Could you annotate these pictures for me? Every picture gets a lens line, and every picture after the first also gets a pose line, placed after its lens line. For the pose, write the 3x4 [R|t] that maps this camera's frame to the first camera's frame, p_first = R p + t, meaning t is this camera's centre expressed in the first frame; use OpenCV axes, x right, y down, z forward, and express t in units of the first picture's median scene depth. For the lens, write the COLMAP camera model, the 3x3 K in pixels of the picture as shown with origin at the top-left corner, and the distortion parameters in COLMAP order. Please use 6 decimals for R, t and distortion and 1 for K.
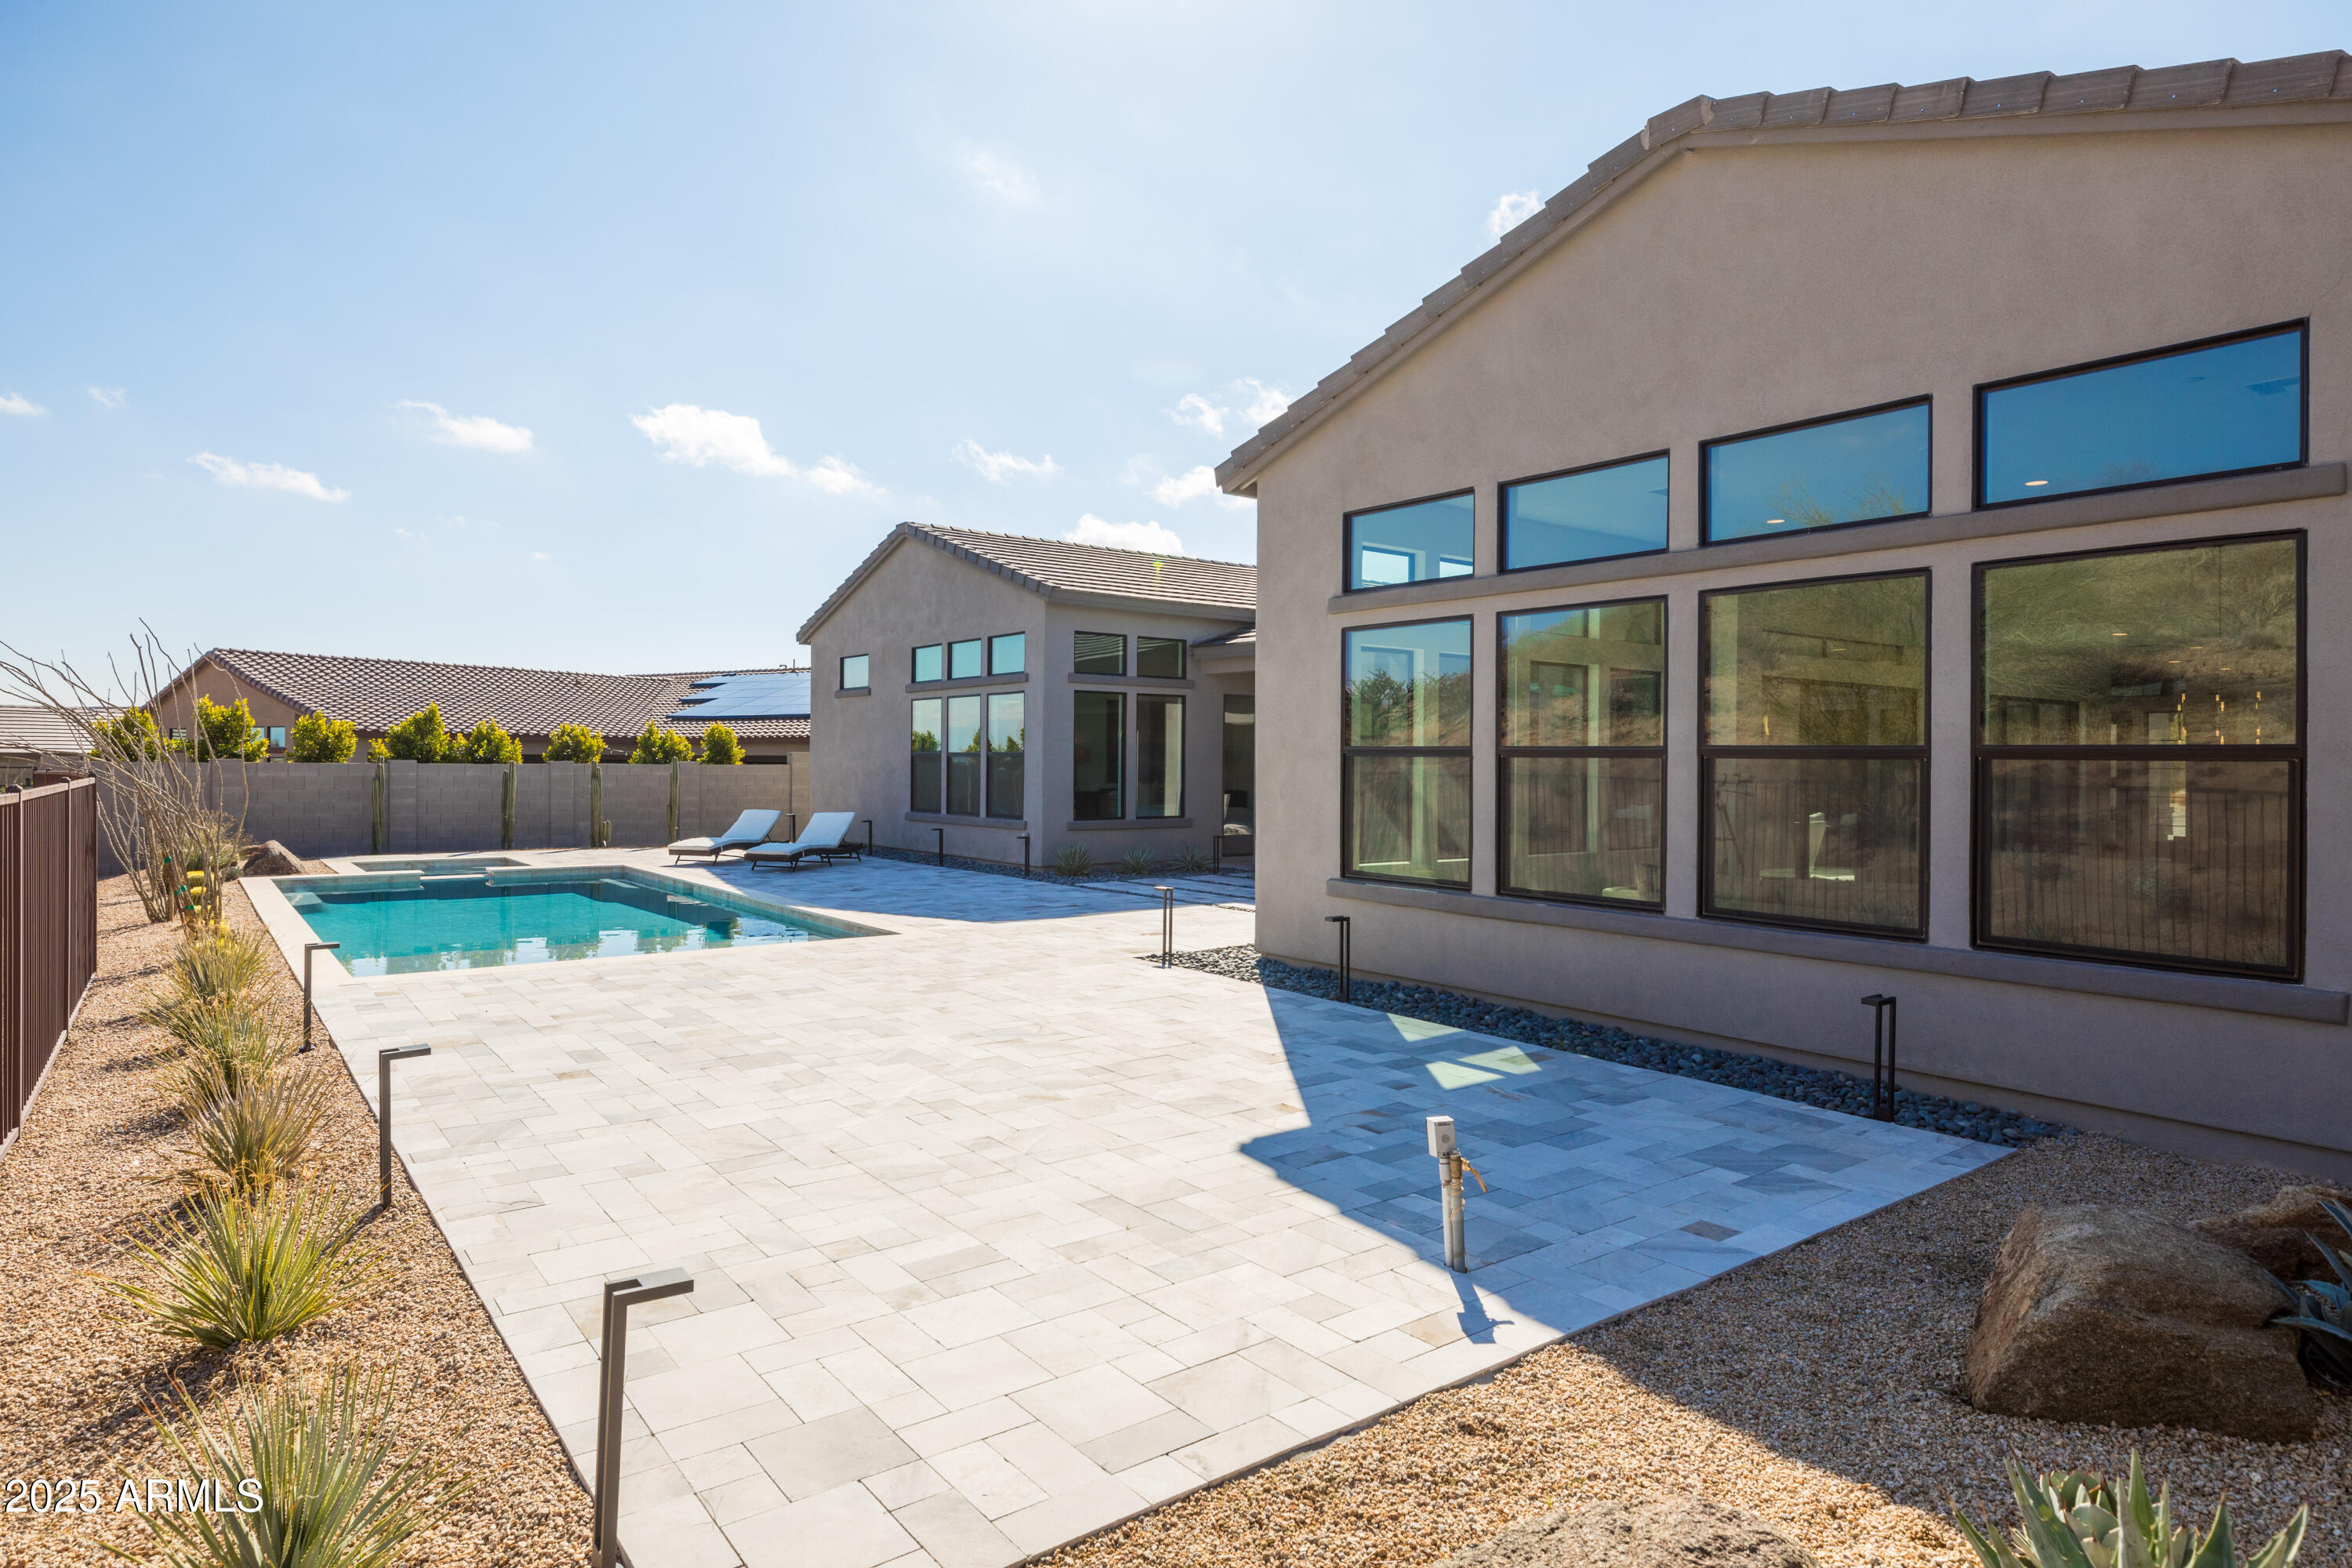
lens RADIAL K [[1331.3, 0, 1168.8], [0, 1331.3, 778.4], [0, 0, 1]] dist [-0.001825, -0.000215]
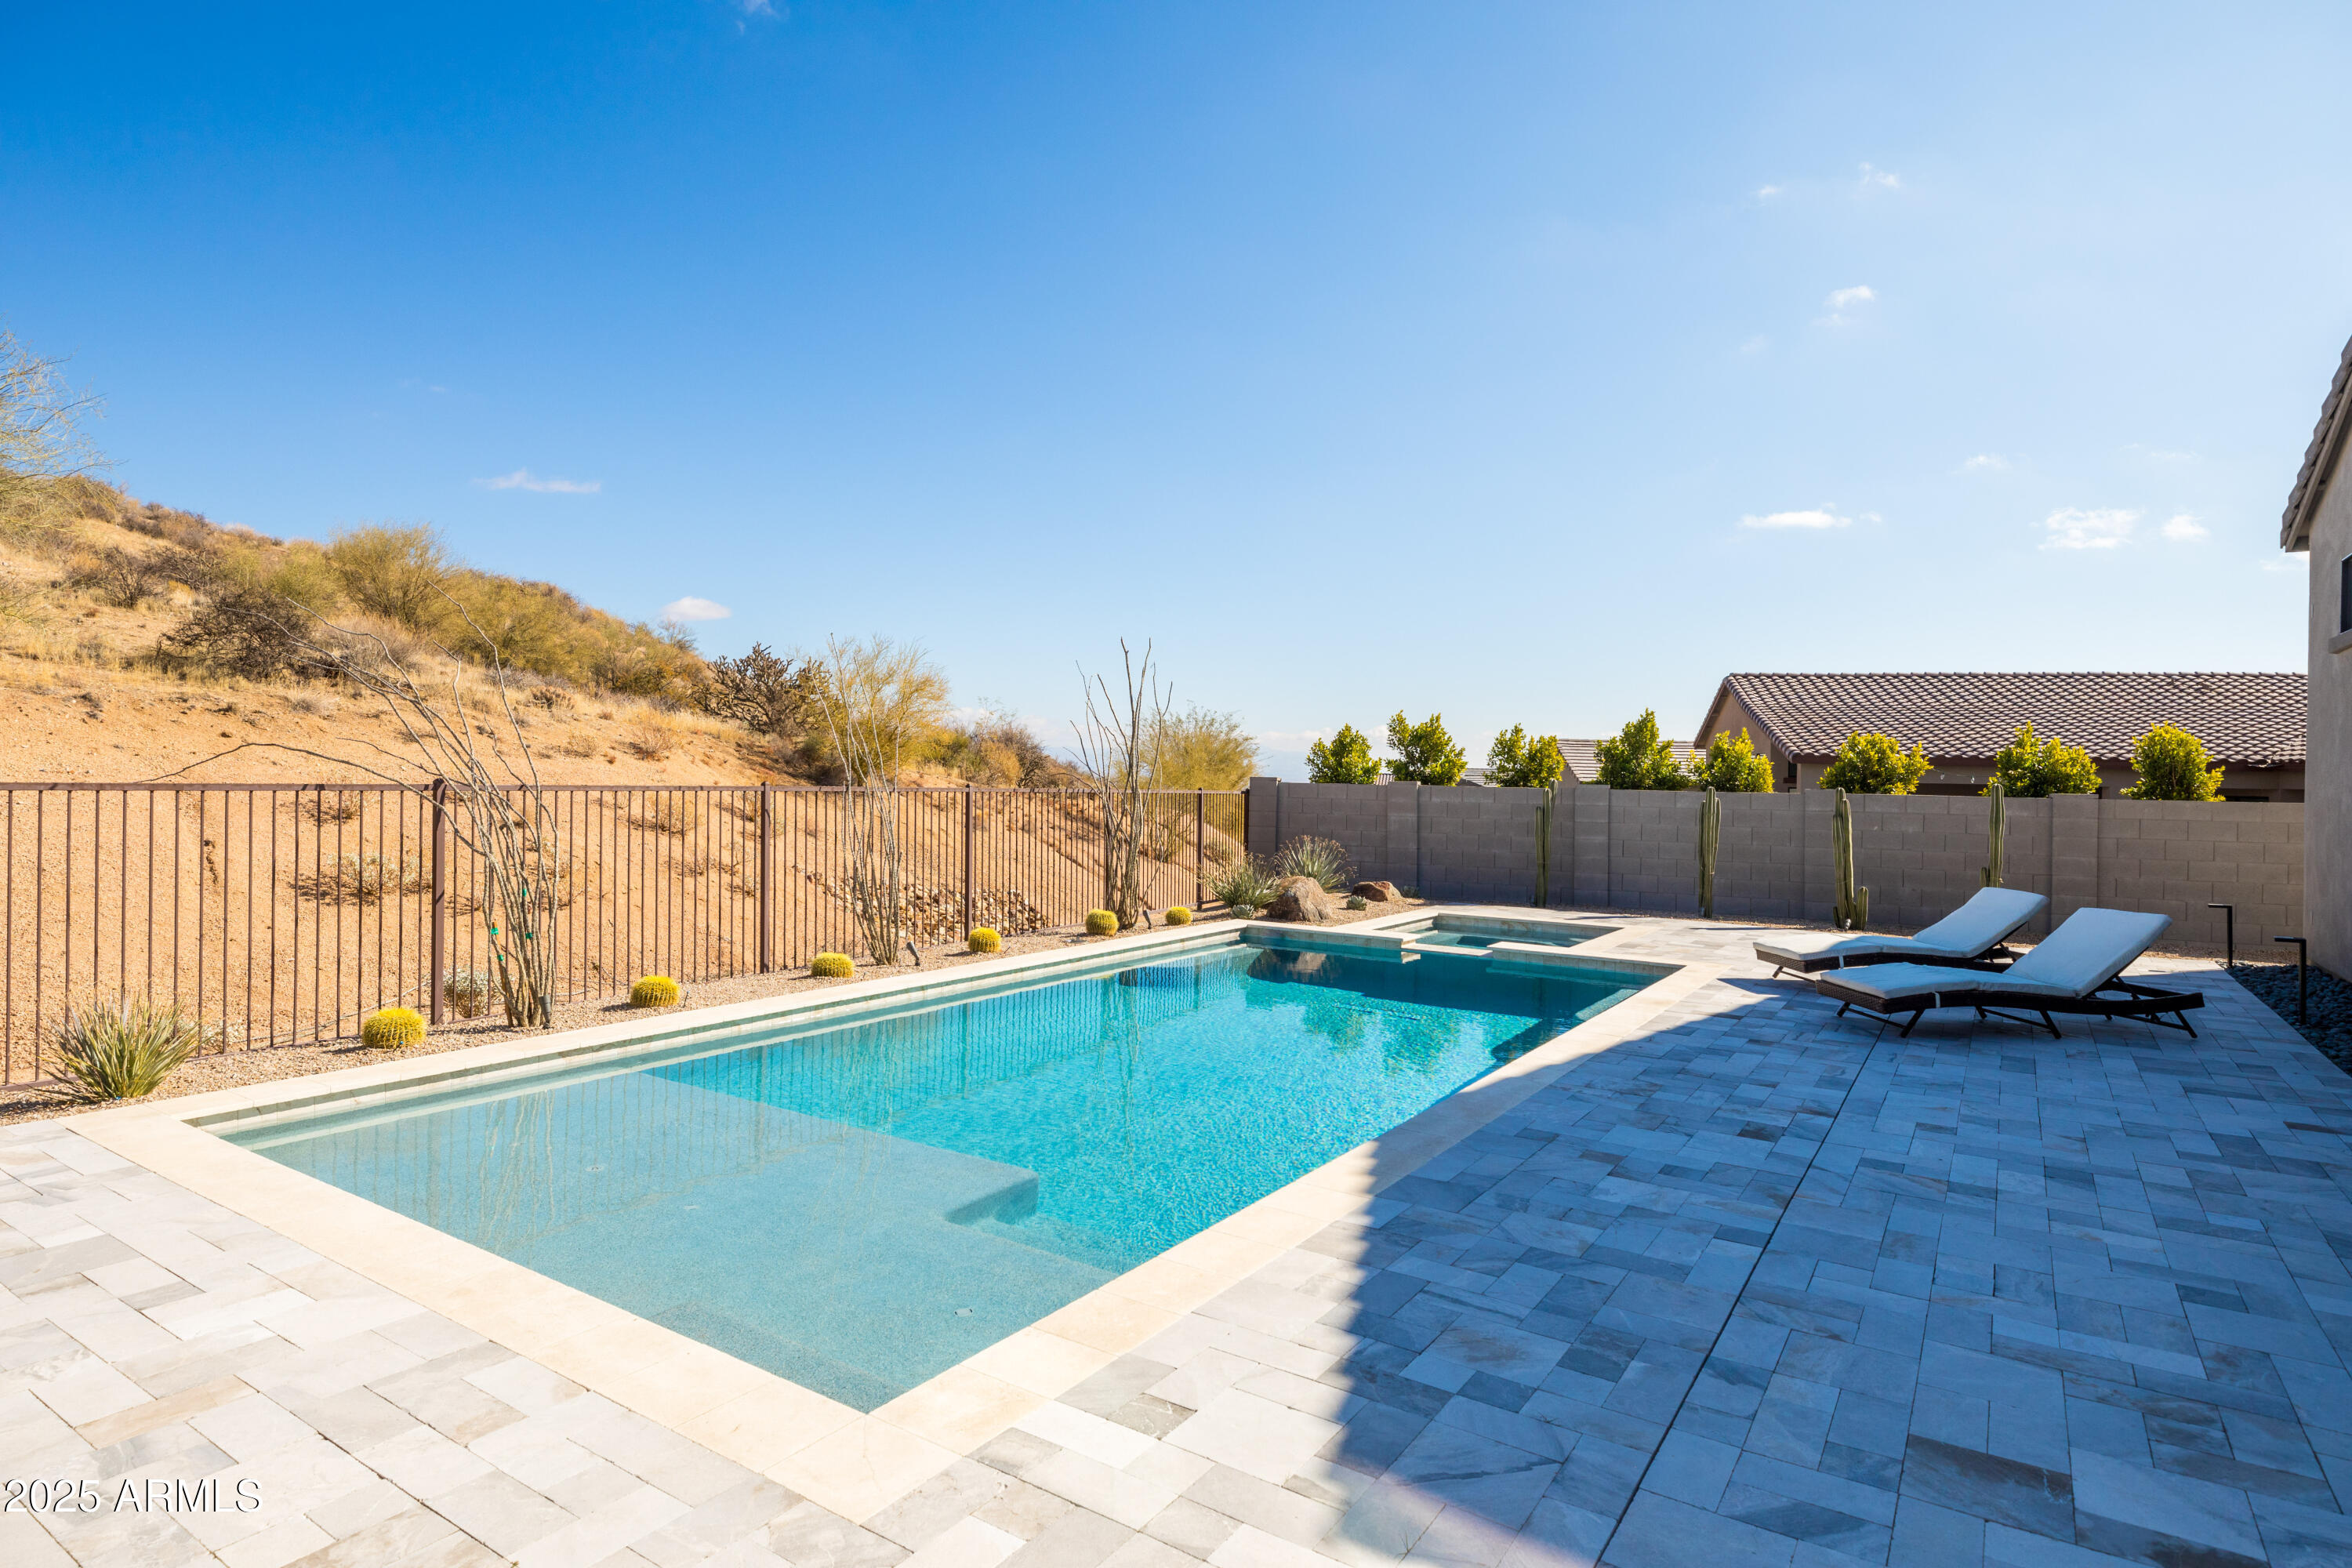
lens RADIAL K [[1262.3, 0, 1165.7], [0, 1262.3, 778.8], [0, 0, 1]] dist [0.000138, -0.001413]
pose [[0.325108, 0.002351, -0.945674, 0.033509], [-0.027952, 0.999584, -0.007124, -0.005644], [0.945264, 0.028750, 0.325039, 0.555918]]
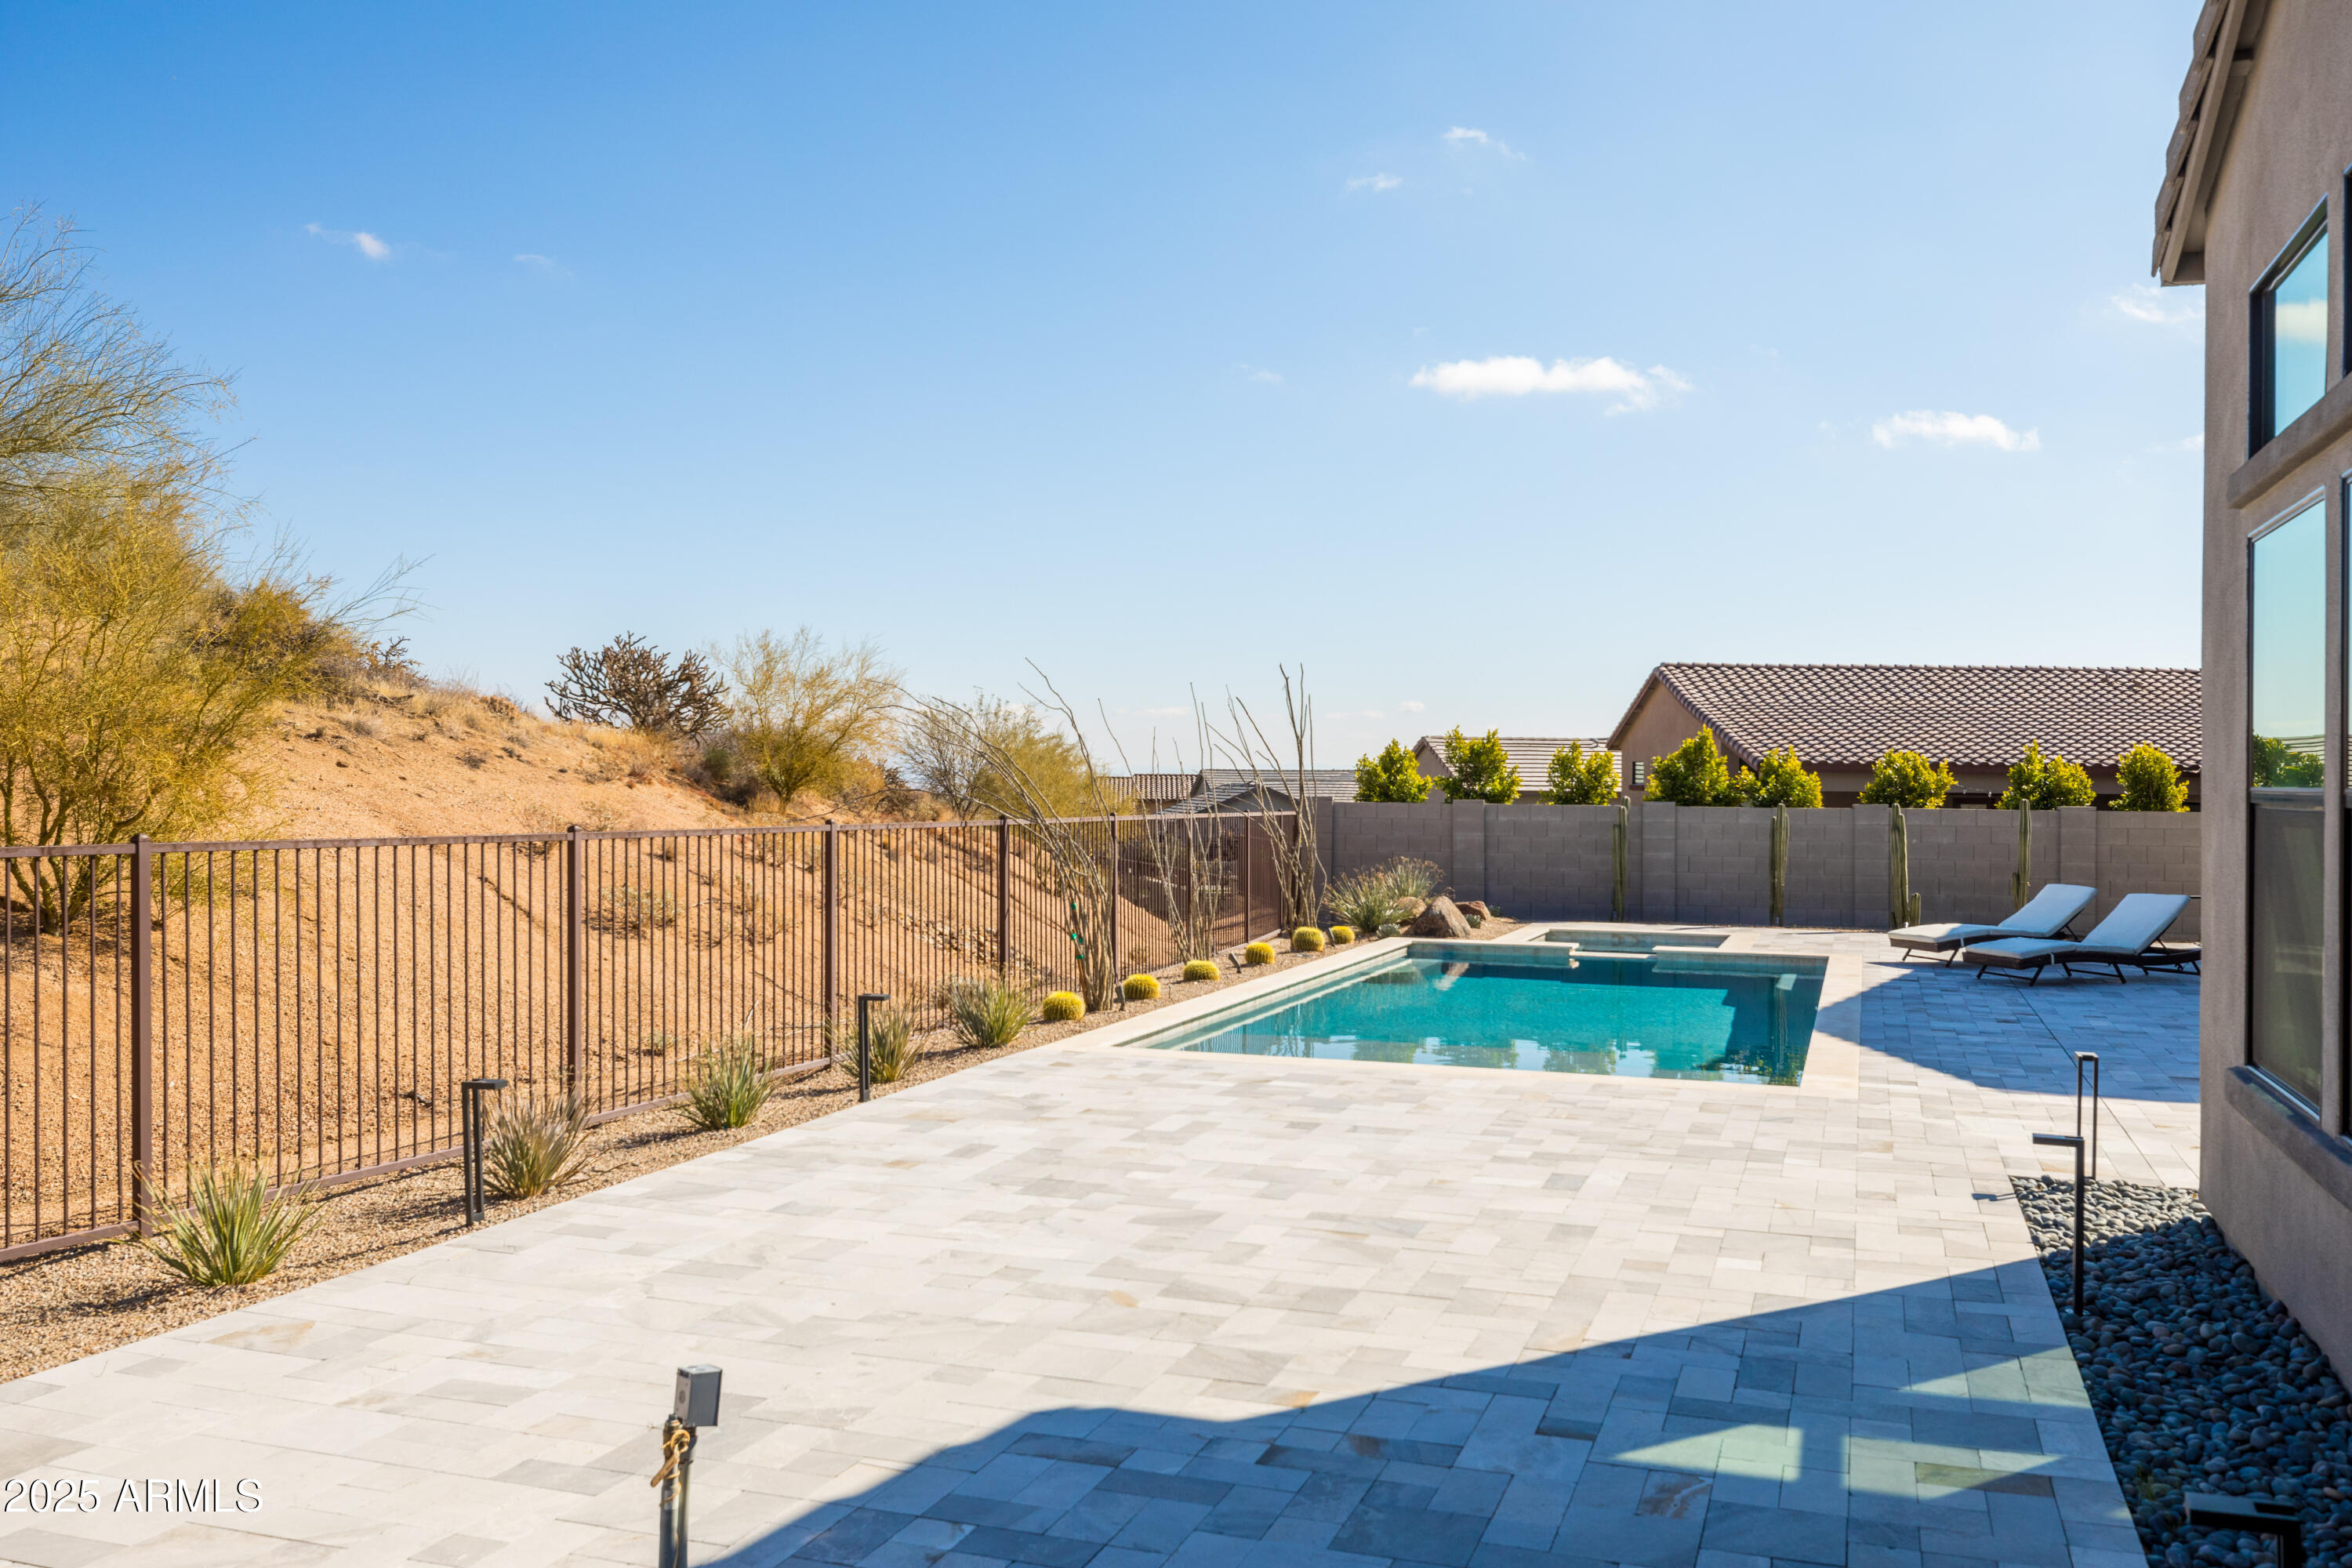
lens RADIAL K [[1976.6, 0, 1166.6], [0, 1976.6, 776.9], [0, 0, 1]] dist [-0.009490, -0.009018]
pose [[0.549322, -0.003837, -0.835602, 0.238242], [-0.017402, 0.999720, -0.016031, -0.005226], [0.835430, 0.023348, 0.549101, 0.134658]]
